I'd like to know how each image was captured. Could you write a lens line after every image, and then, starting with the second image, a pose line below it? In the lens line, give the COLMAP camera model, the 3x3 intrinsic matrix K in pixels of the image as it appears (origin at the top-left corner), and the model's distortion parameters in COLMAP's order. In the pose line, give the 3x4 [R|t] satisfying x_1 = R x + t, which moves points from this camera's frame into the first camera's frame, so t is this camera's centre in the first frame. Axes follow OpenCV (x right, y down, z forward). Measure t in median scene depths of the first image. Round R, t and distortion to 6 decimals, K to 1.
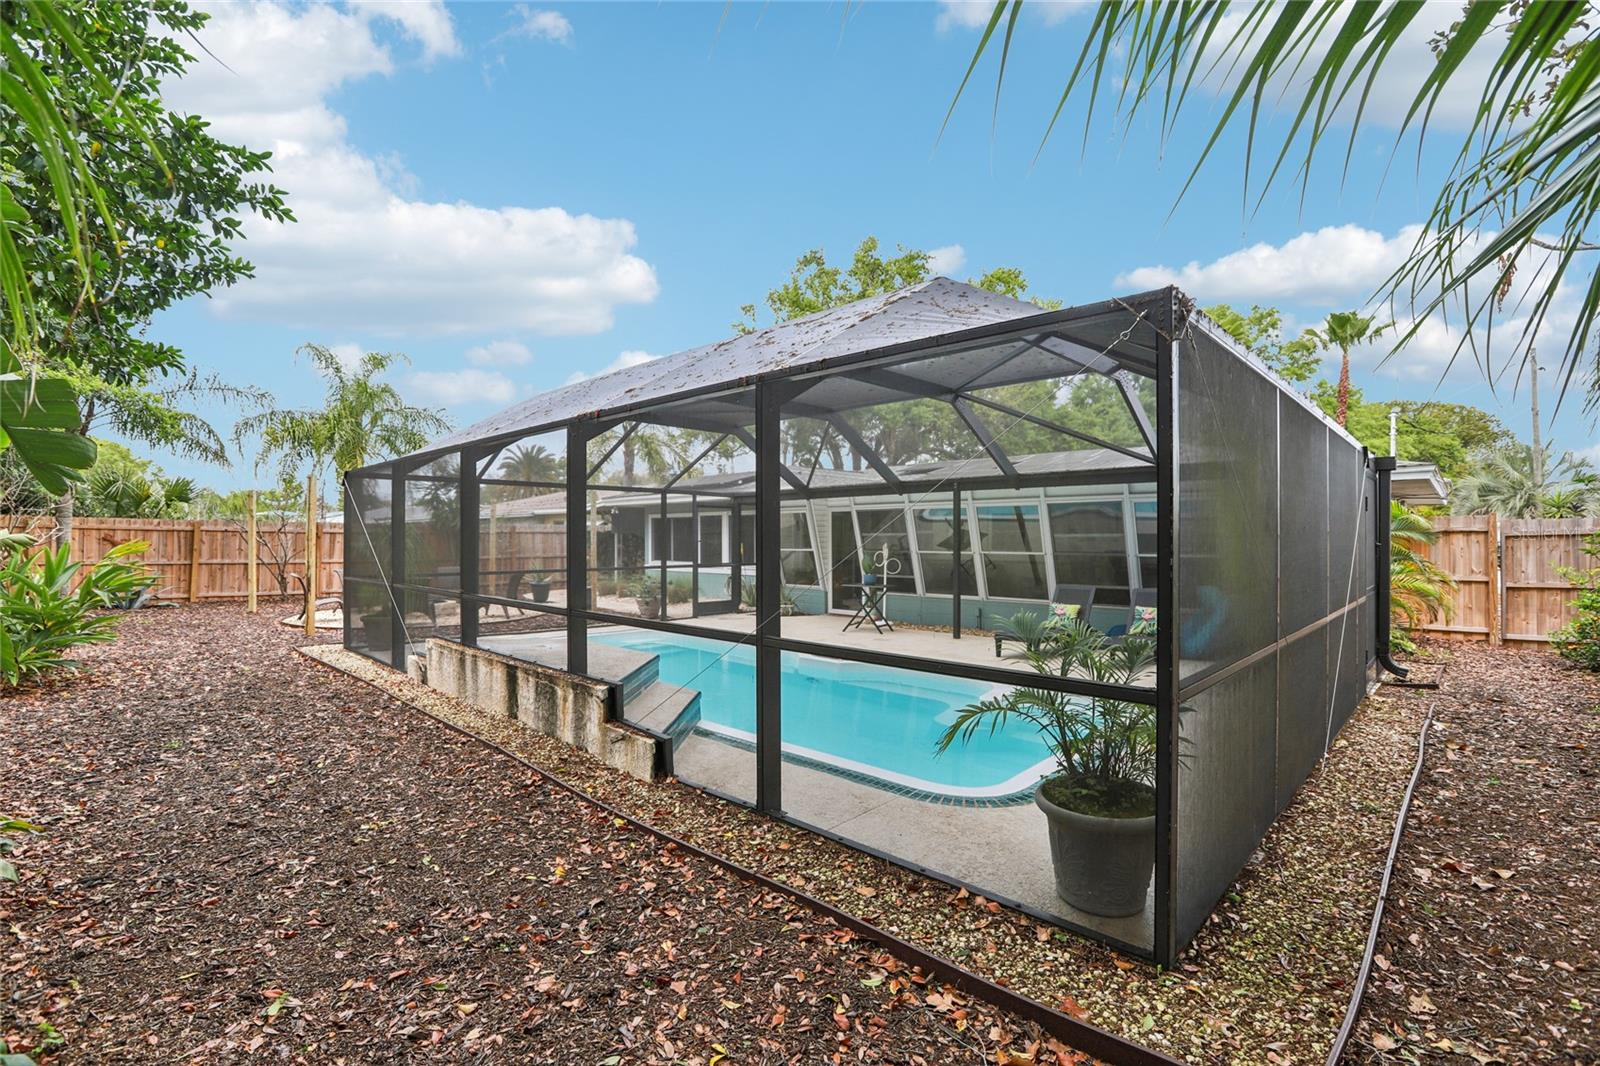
lens RADIAL K [[725.0, 0, 800.0], [0, 725.0, 533.0], [0, 0, 1]] dist [-0.002165, -0.000169]
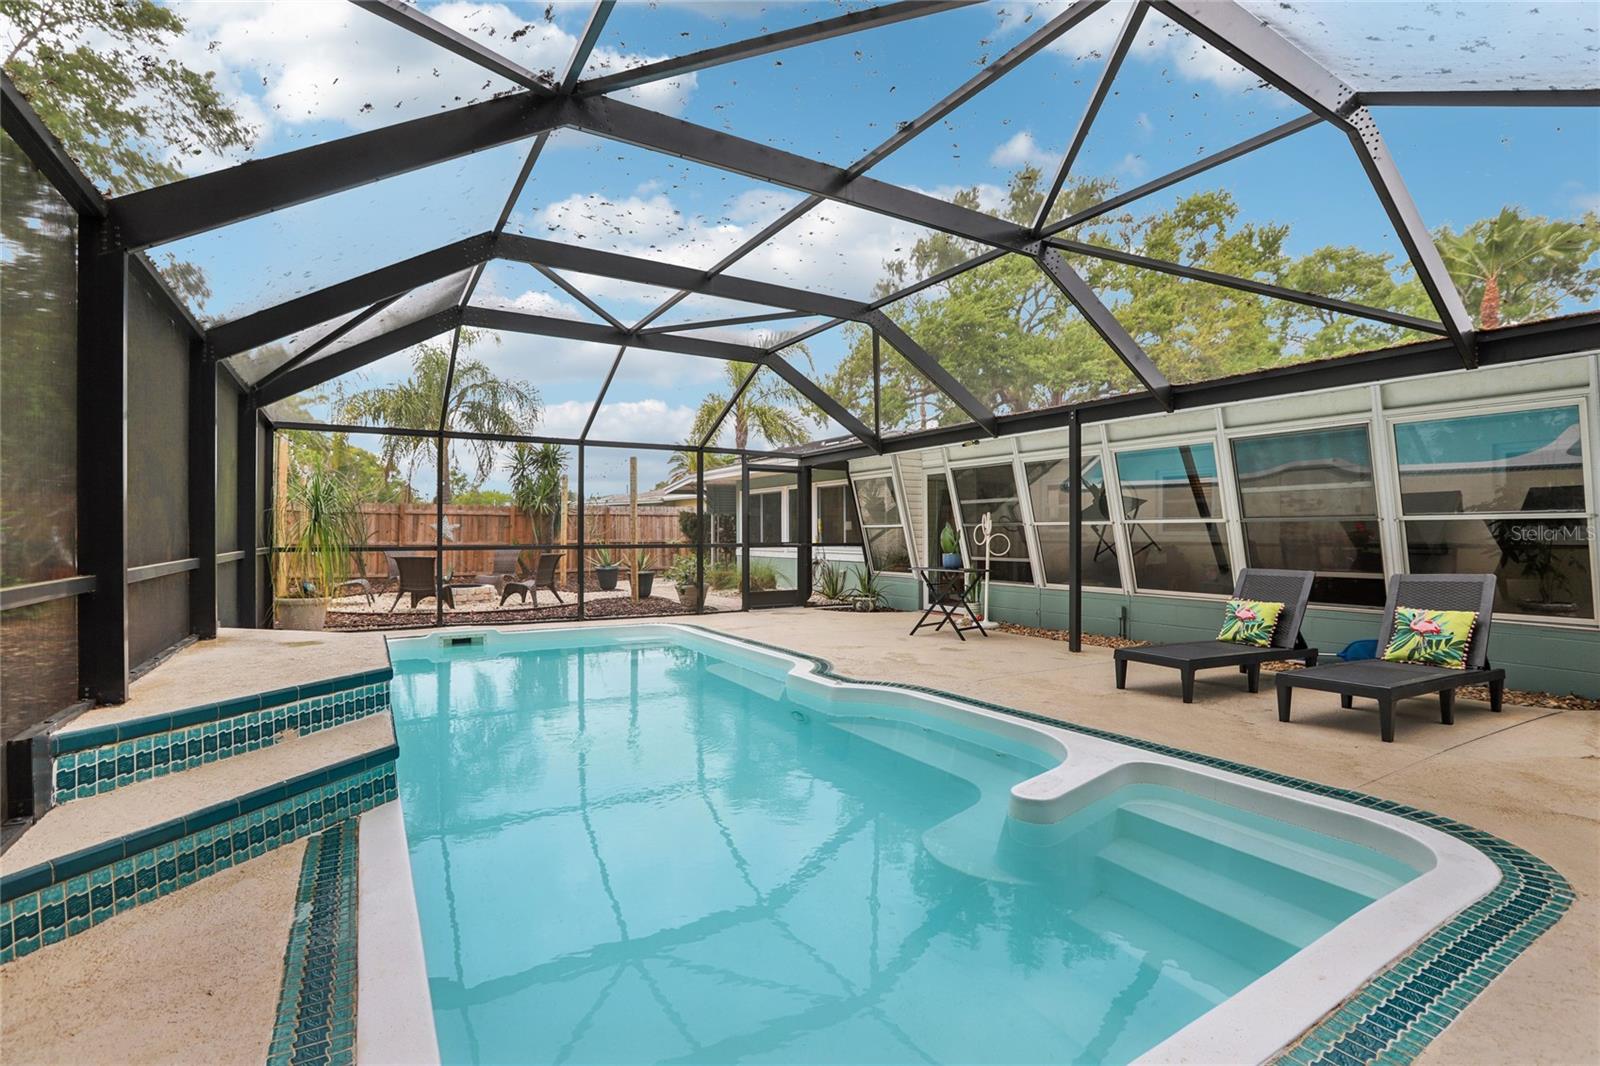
lens RADIAL K [[725.0, 0, 800.0], [0, 725.0, 533.0], [0, 0, 1]] dist [-0.002165, -0.000169]
pose [[0.967892, -0.002616, -0.251354, 0.125363], [0.004133, 0.999976, 0.005510, 0.030699], [0.251333, -0.006372, 0.967880, 0.273360]]
